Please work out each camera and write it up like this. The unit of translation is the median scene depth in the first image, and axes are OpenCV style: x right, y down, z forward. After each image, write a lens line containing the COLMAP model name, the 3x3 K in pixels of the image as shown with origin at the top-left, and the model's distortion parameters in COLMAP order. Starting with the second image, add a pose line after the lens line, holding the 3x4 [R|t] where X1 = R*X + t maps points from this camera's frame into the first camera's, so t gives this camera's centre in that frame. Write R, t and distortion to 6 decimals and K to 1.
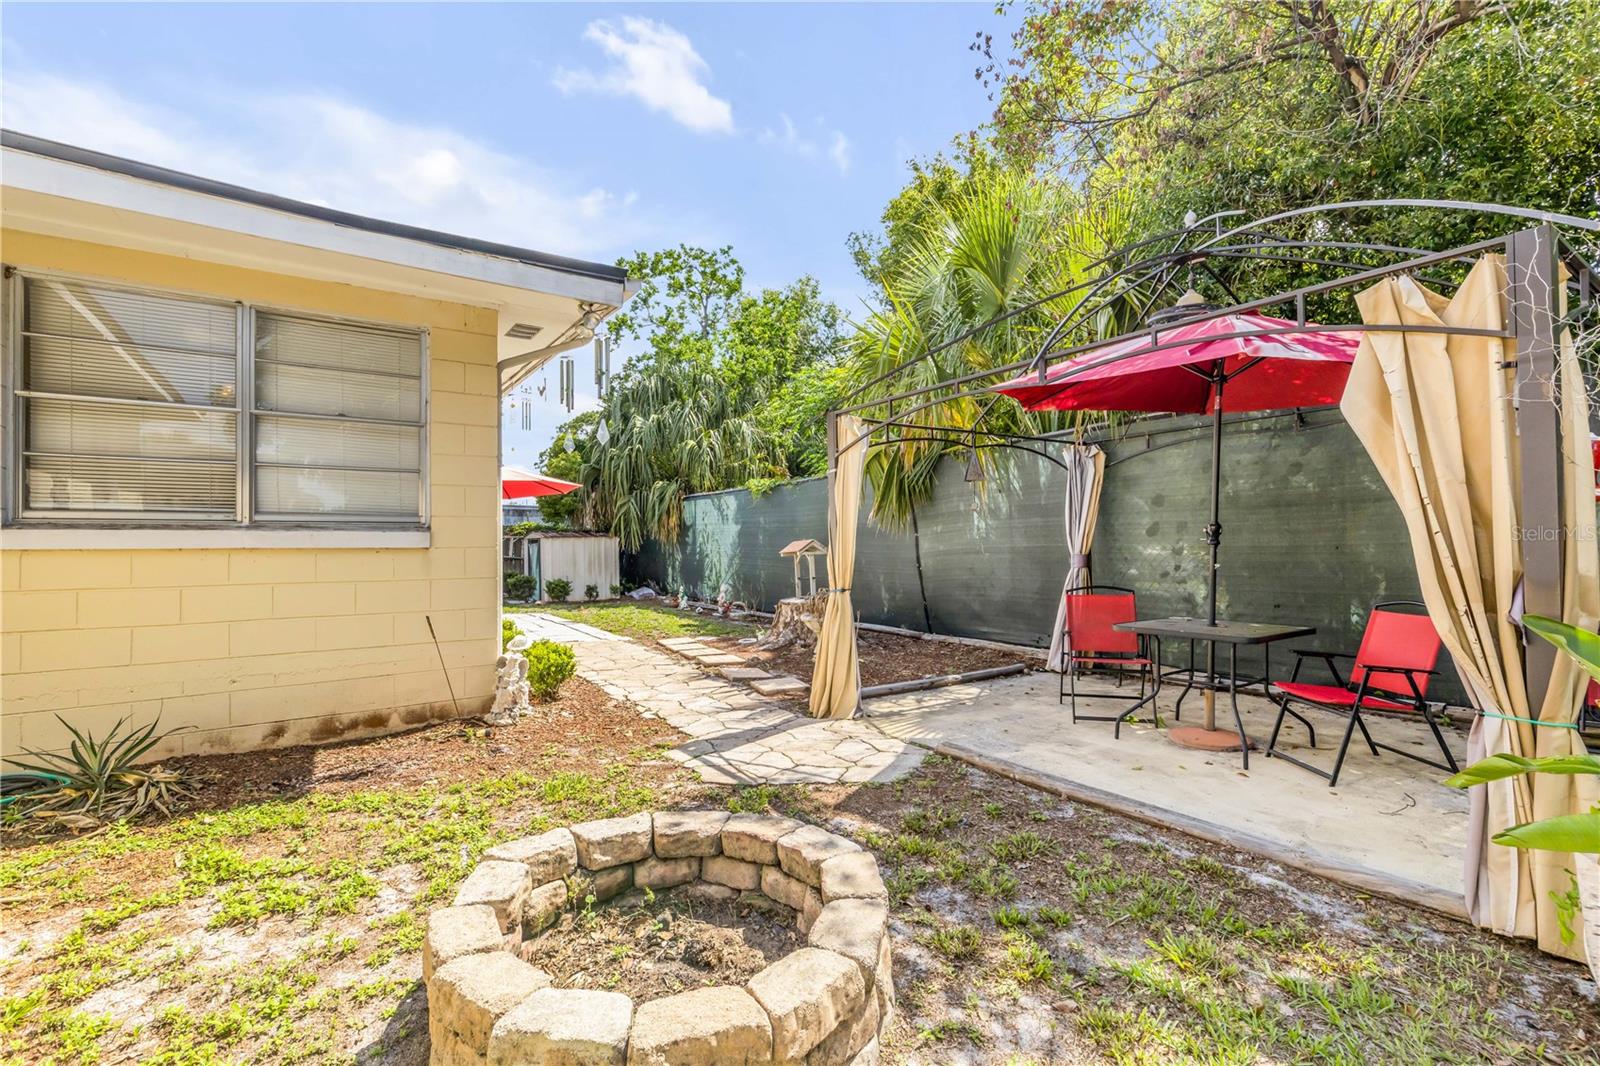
lens RADIAL K [[727.5, 0, 799.9], [0, 727.5, 535.0], [0, 0, 1]] dist [0.012374, -0.001852]
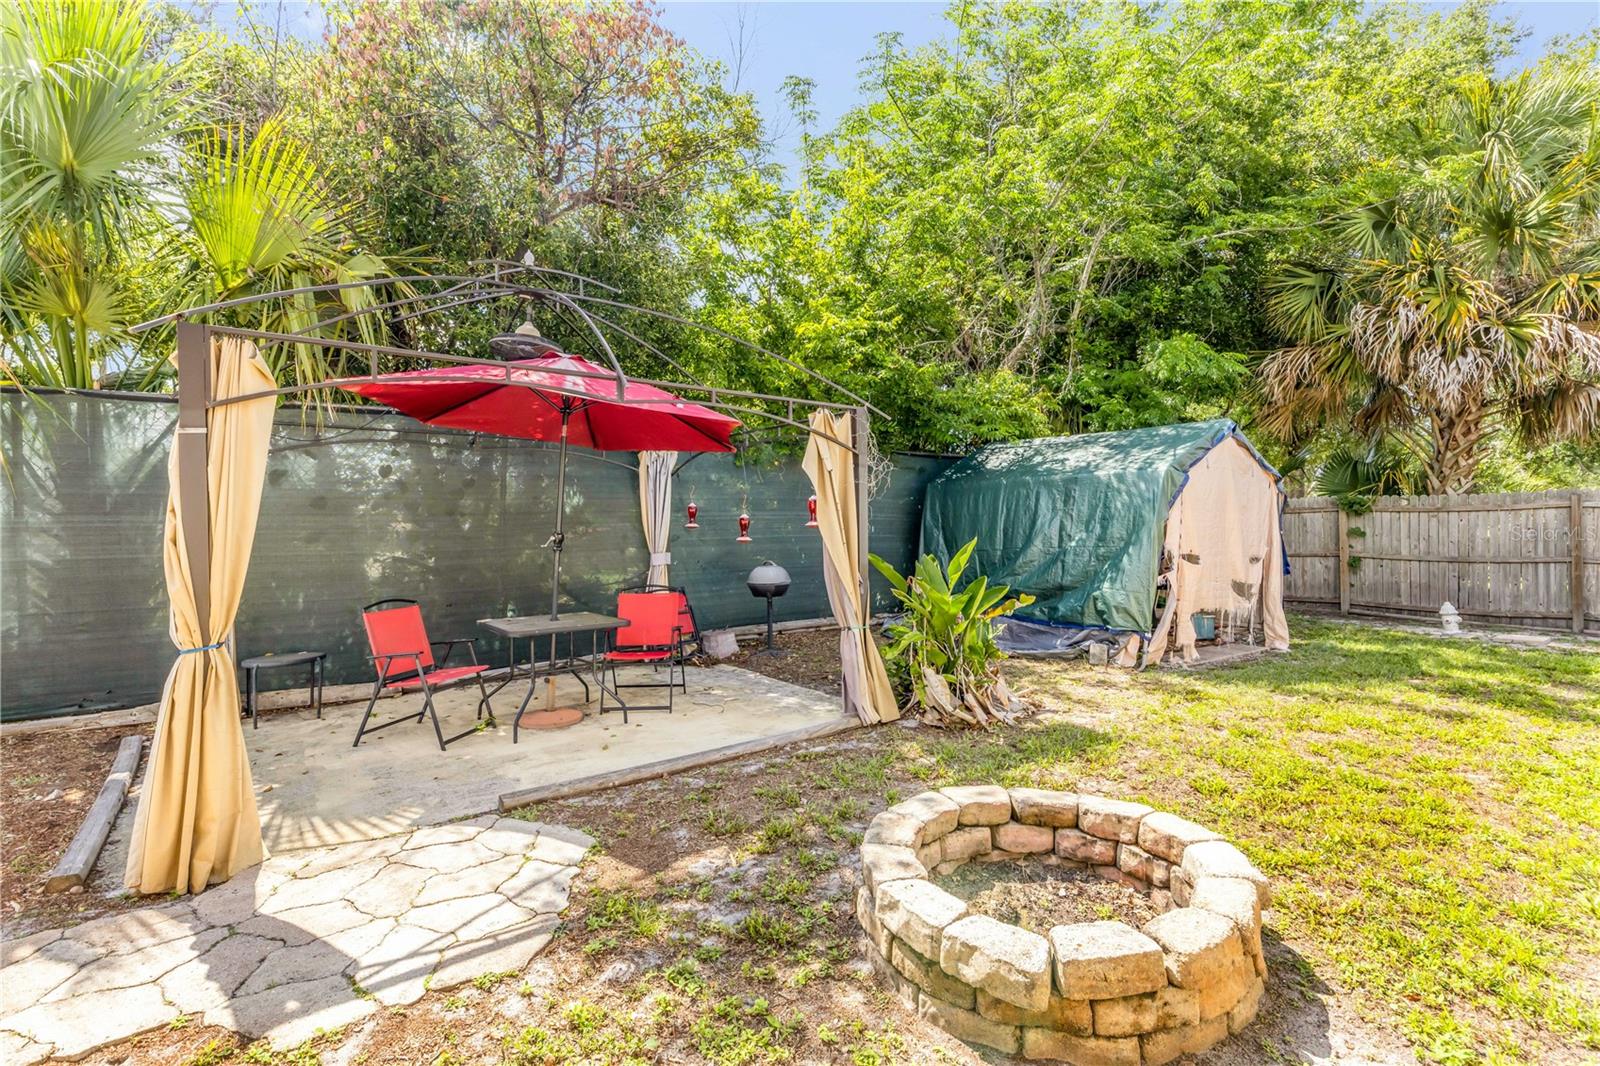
lens RADIAL K [[727.5, 0, 799.1], [0, 727.5, 532.7], [0, 0, 1]] dist [0.012374, -0.001852]
pose [[-0.054015, 0.006471, 0.998519, -0.706353], [-0.003924, 0.999970, -0.006693, -0.010425], [-0.998532, -0.004280, -0.053988, 0.773149]]
